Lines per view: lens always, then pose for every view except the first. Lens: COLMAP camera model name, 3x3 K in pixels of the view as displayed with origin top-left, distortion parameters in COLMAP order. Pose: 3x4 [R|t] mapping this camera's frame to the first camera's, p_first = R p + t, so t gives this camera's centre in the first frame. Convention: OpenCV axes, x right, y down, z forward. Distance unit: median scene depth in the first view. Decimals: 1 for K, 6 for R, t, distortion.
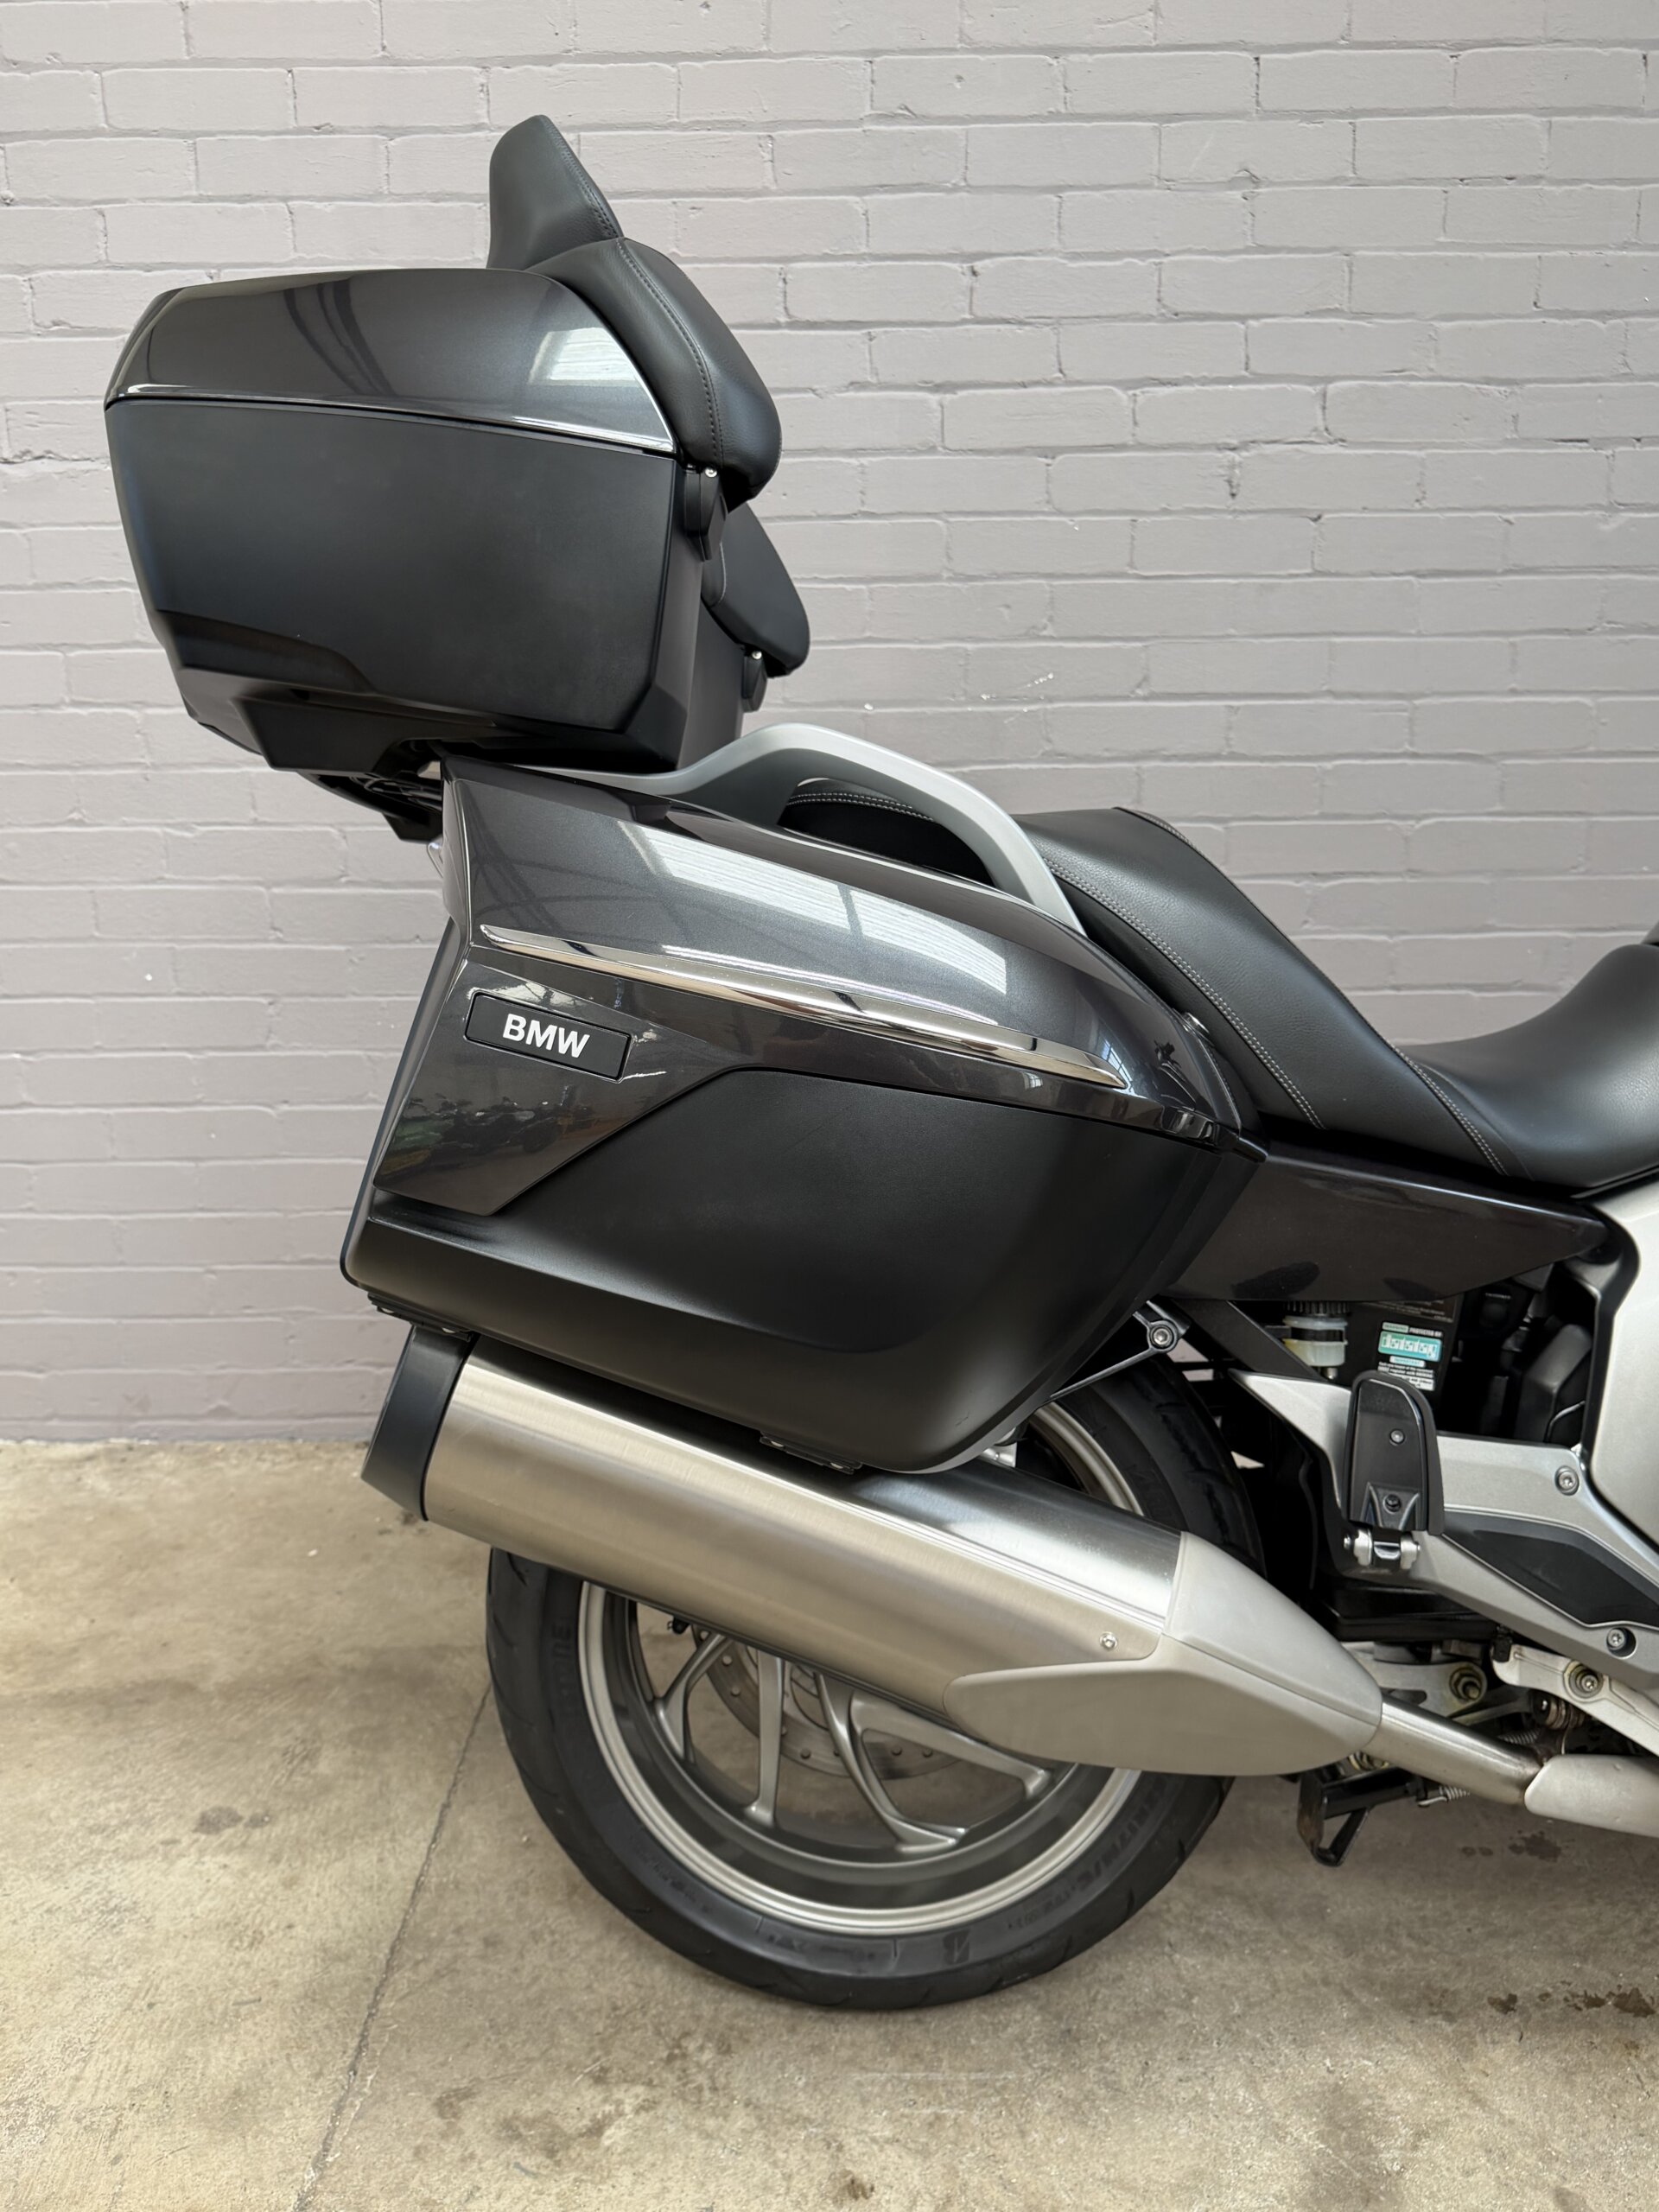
lens RADIAL K [[1838.0, 0, 826.0], [0, 1838.0, 1089.3], [0, 0, 1]] dist [0.009395, -0.017290]
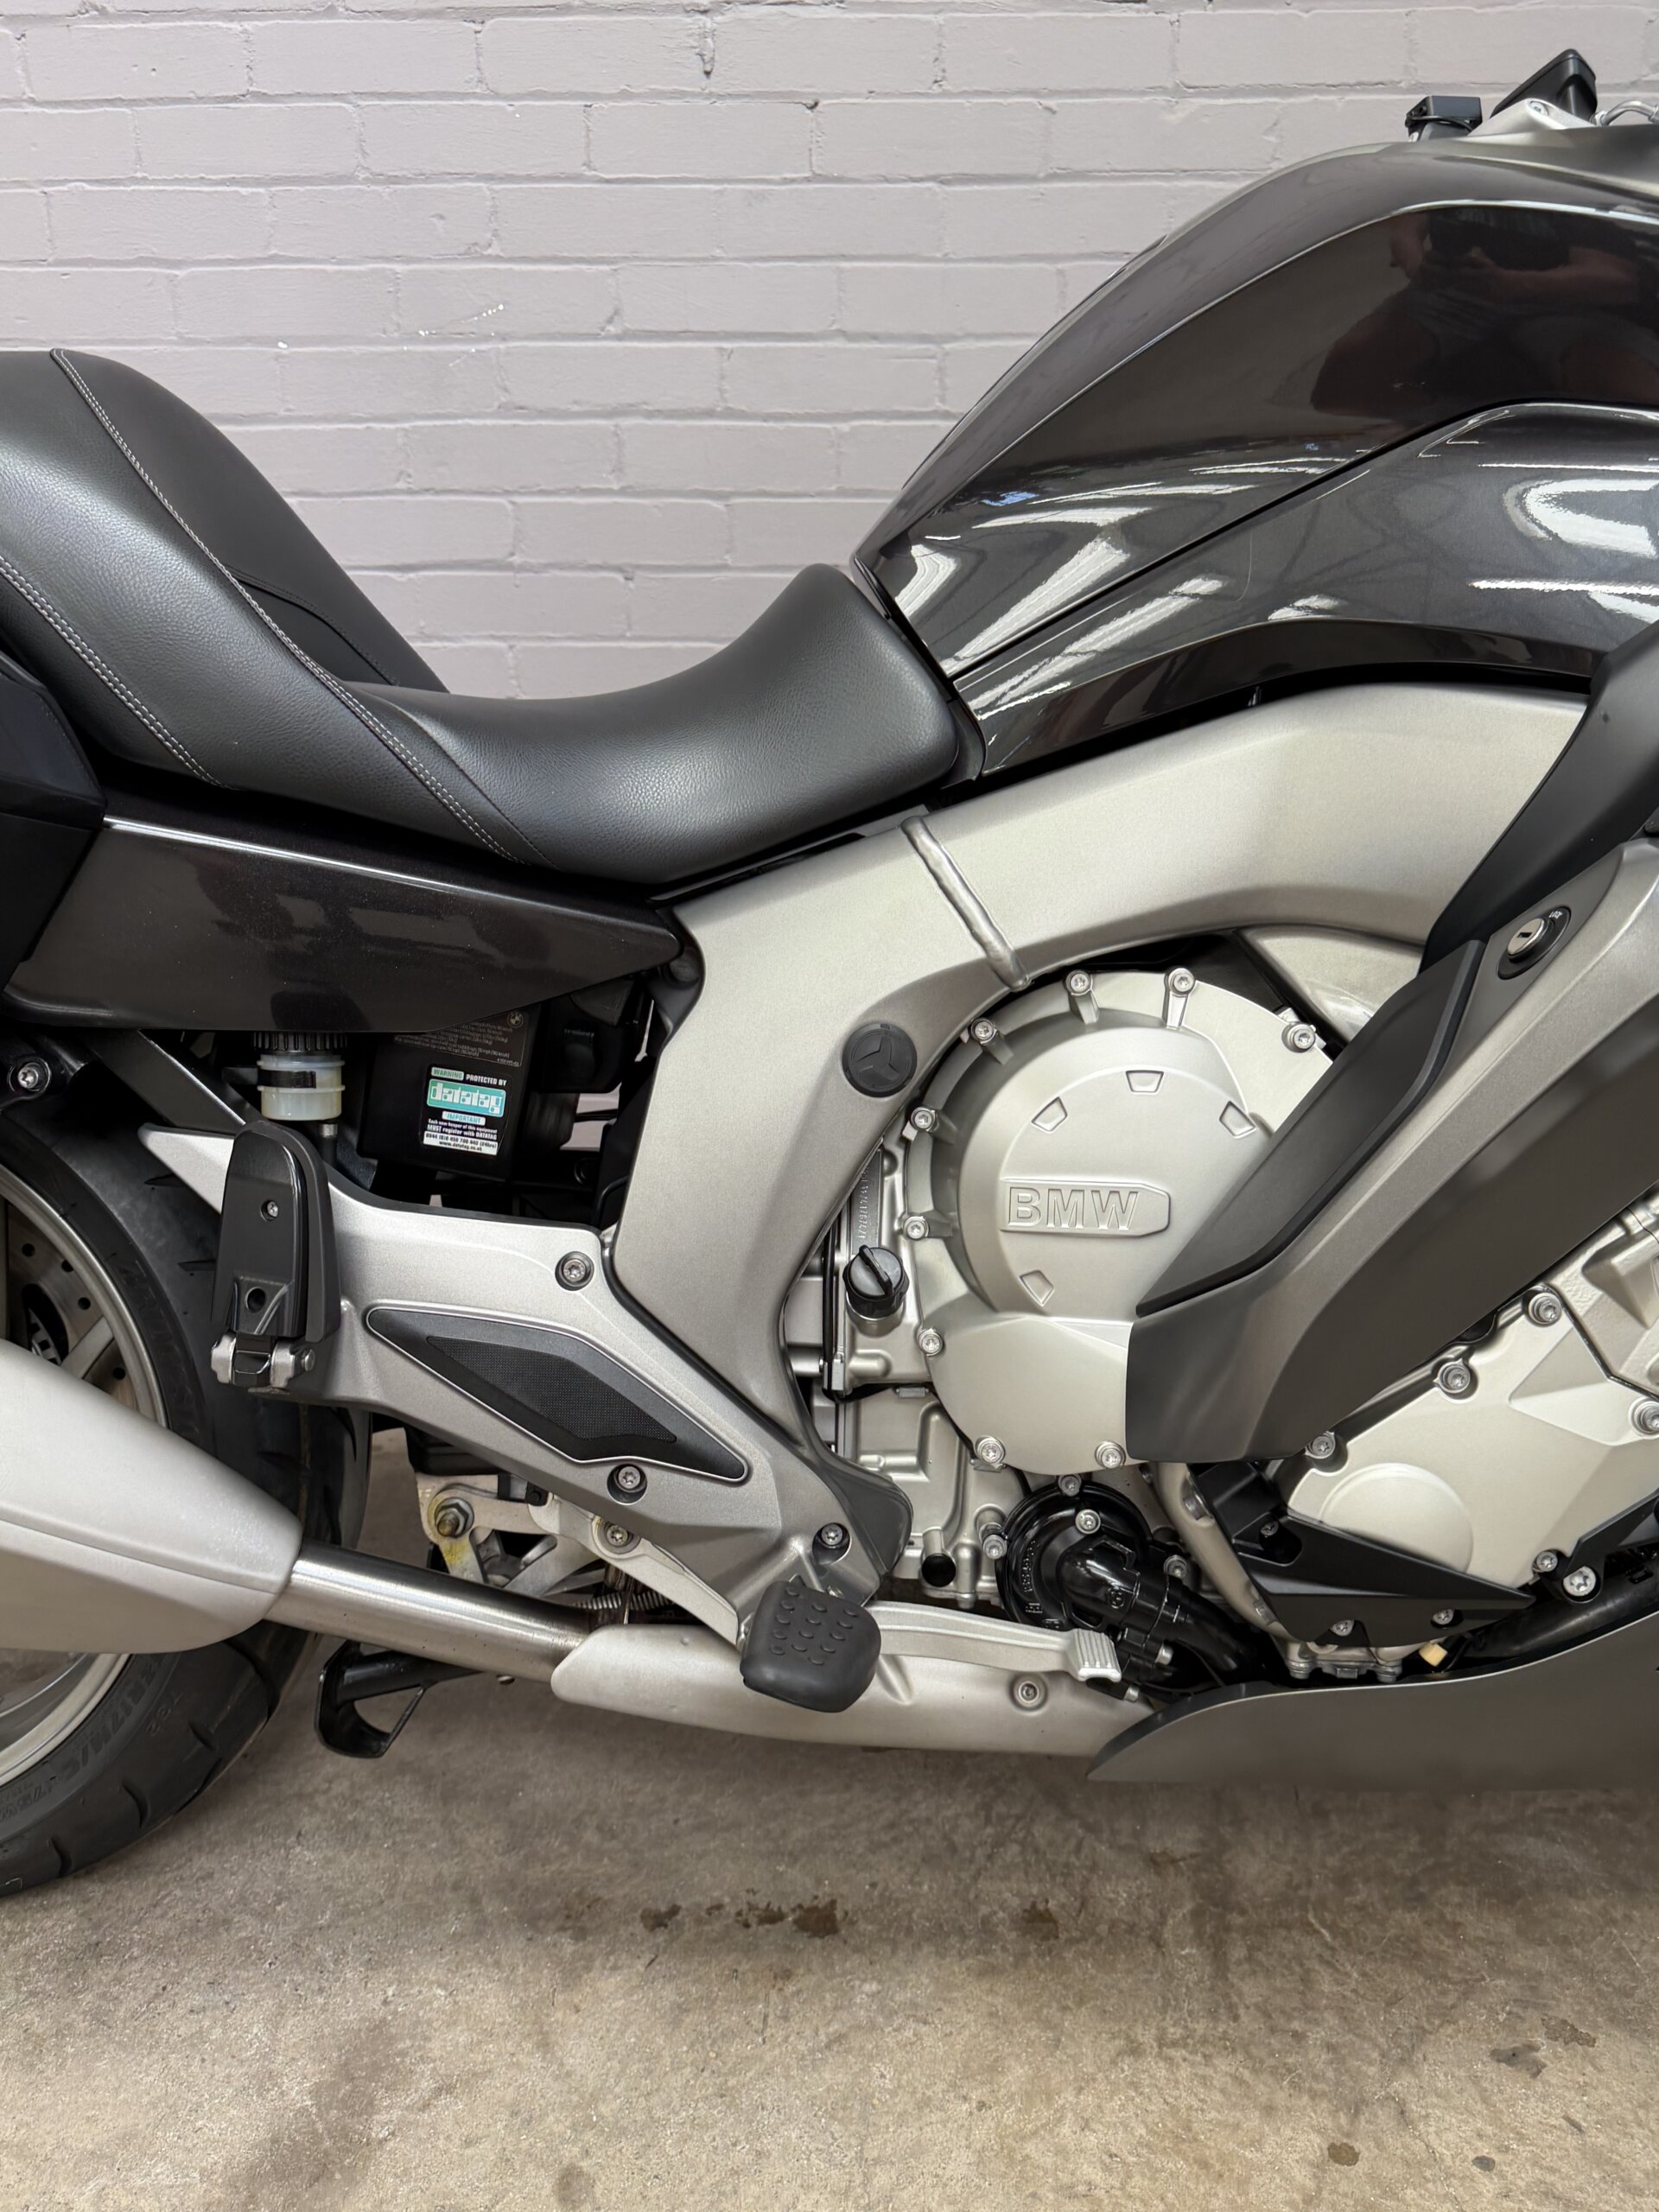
lens RADIAL K [[1838.0, 0, 830.0], [0, 1838.0, 1109.1], [0, 0, 1]] dist [0.009395, -0.017290]
pose [[0.999863, 0.009958, -0.013200, 0.334435], [-0.008439, 0.993841, 0.110496, 0.042107], [0.014219, -0.110369, 0.993789, 0.179268]]
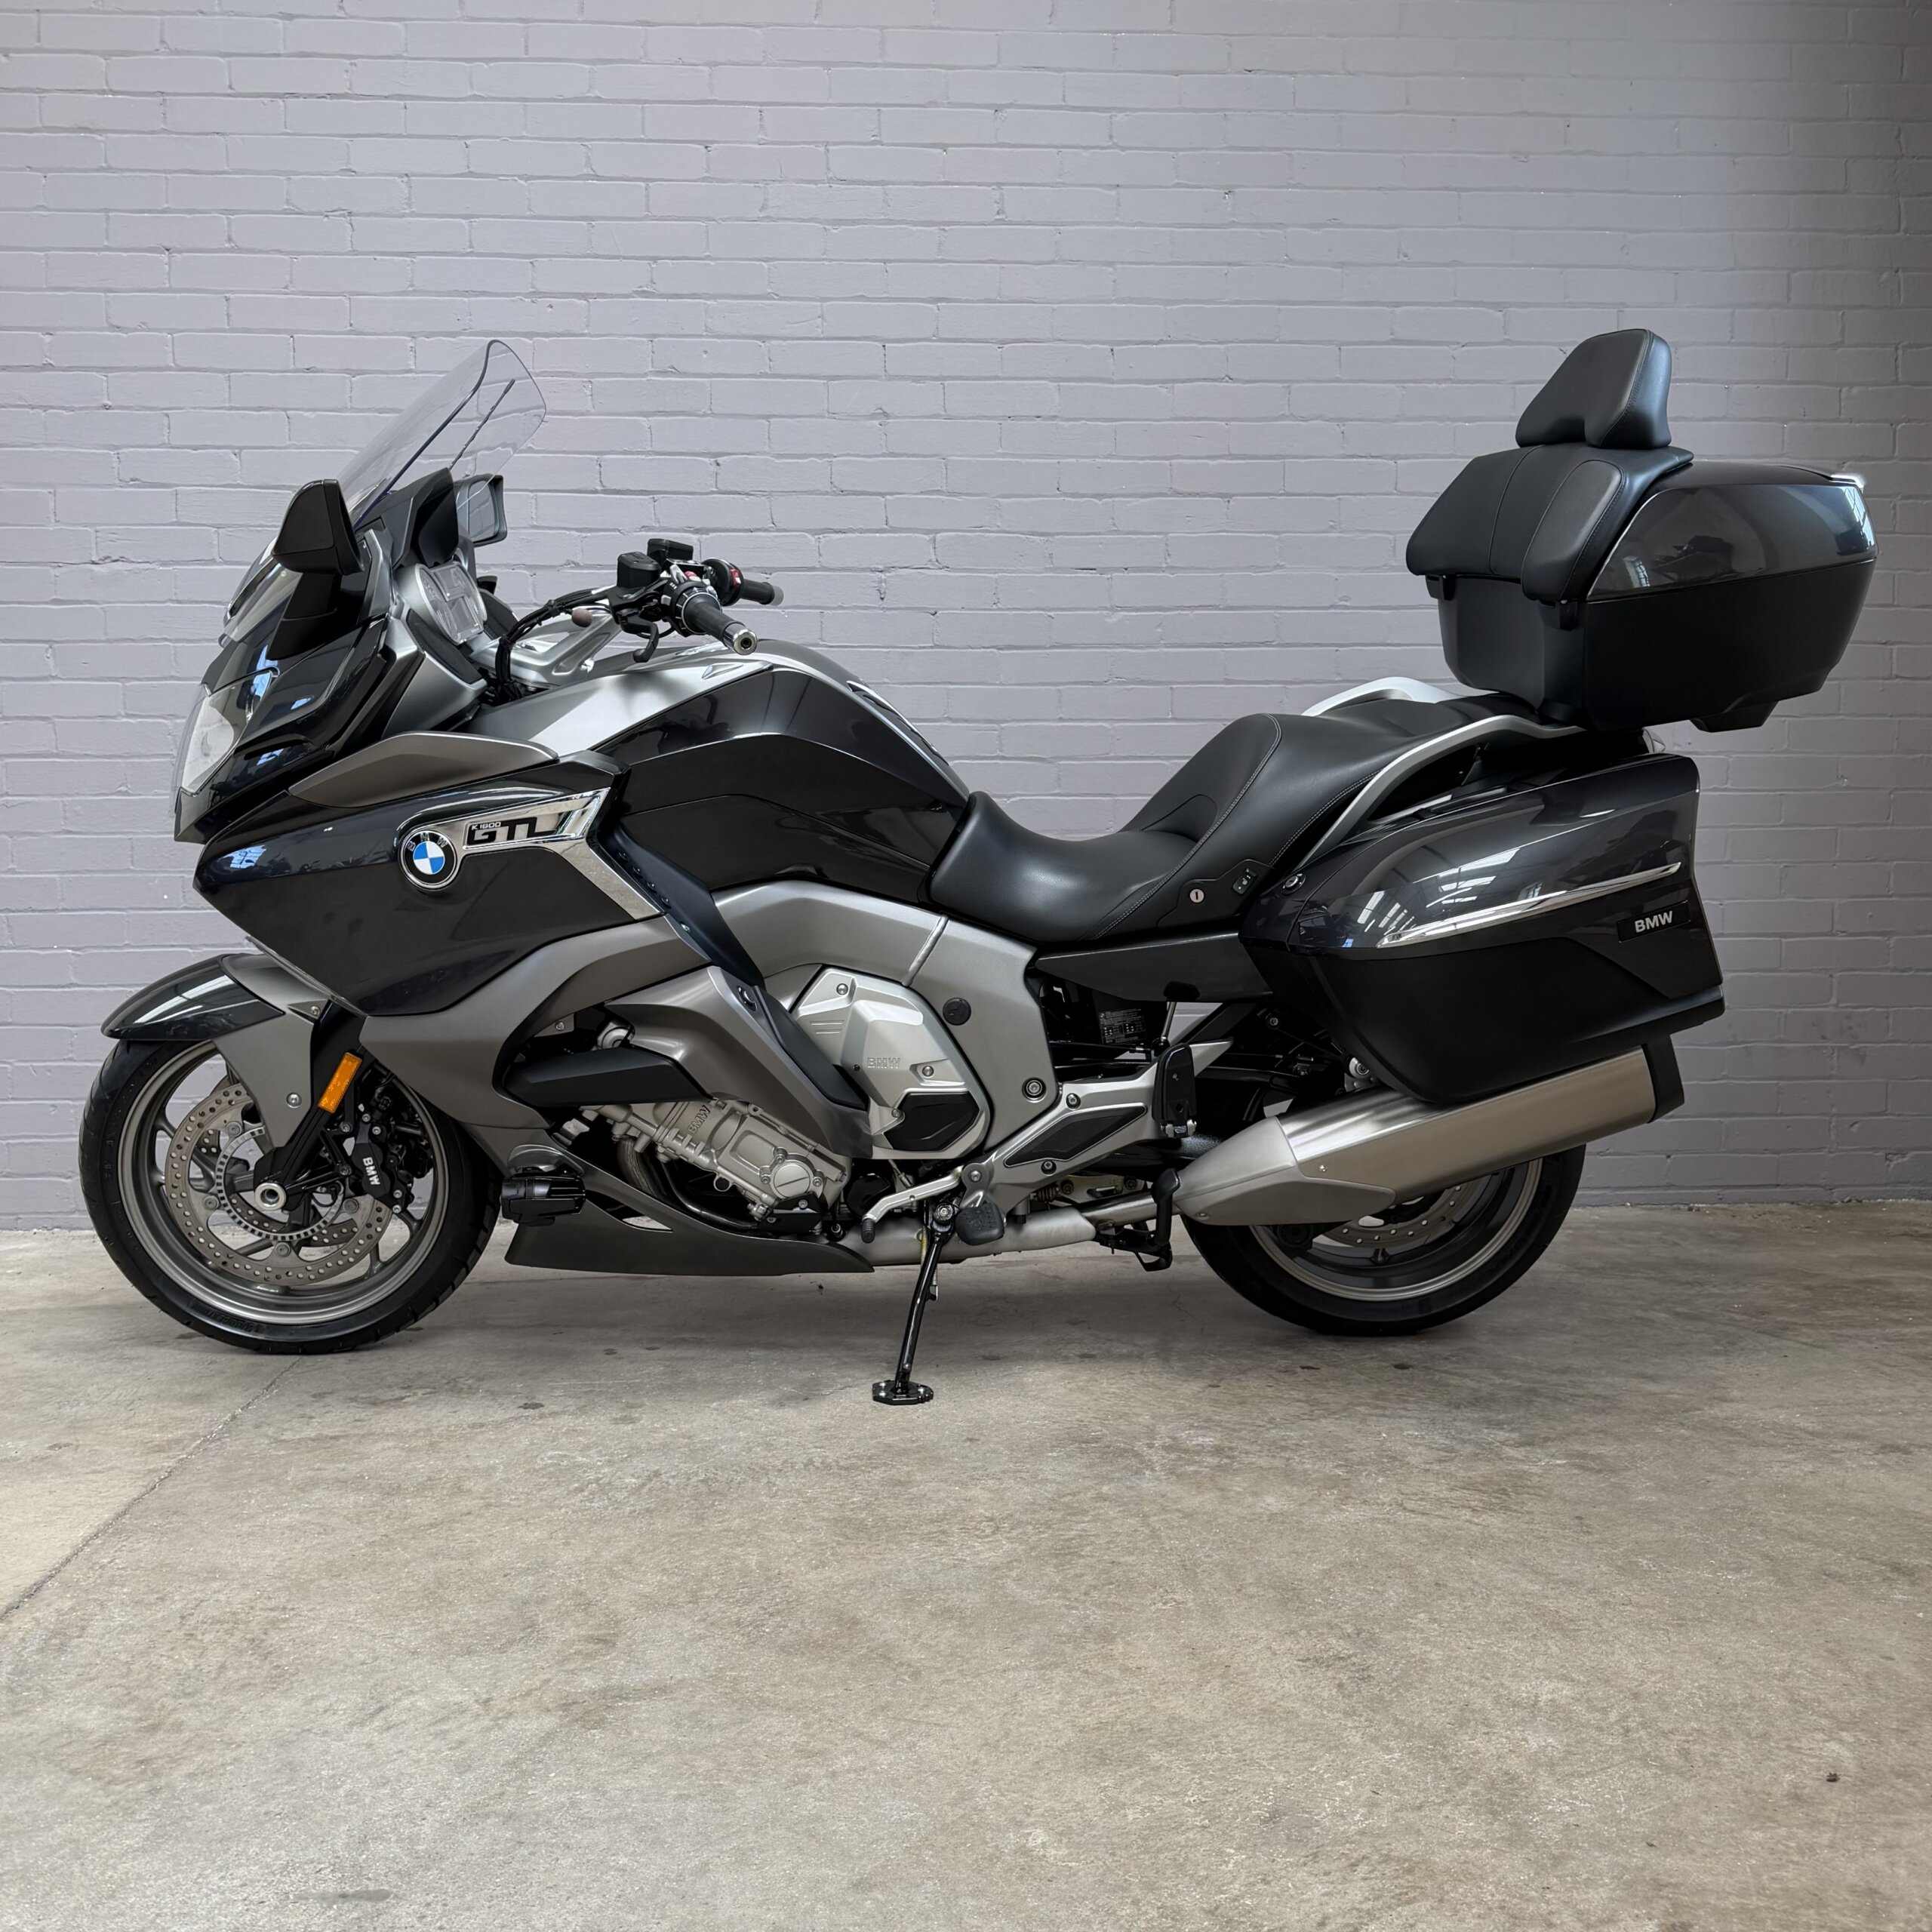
lens RADIAL K [[1897.2, 0, 974.5], [0, 1897.2, 958.2], [0, 0, 1]] dist [0.027999, 0.000000]
pose [[0.997460, 0.001285, 0.071213, 0.212975], [0.010860, 0.985403, -0.169892, 0.313951], [-0.070392, 0.170234, 0.982886, -0.676938]]
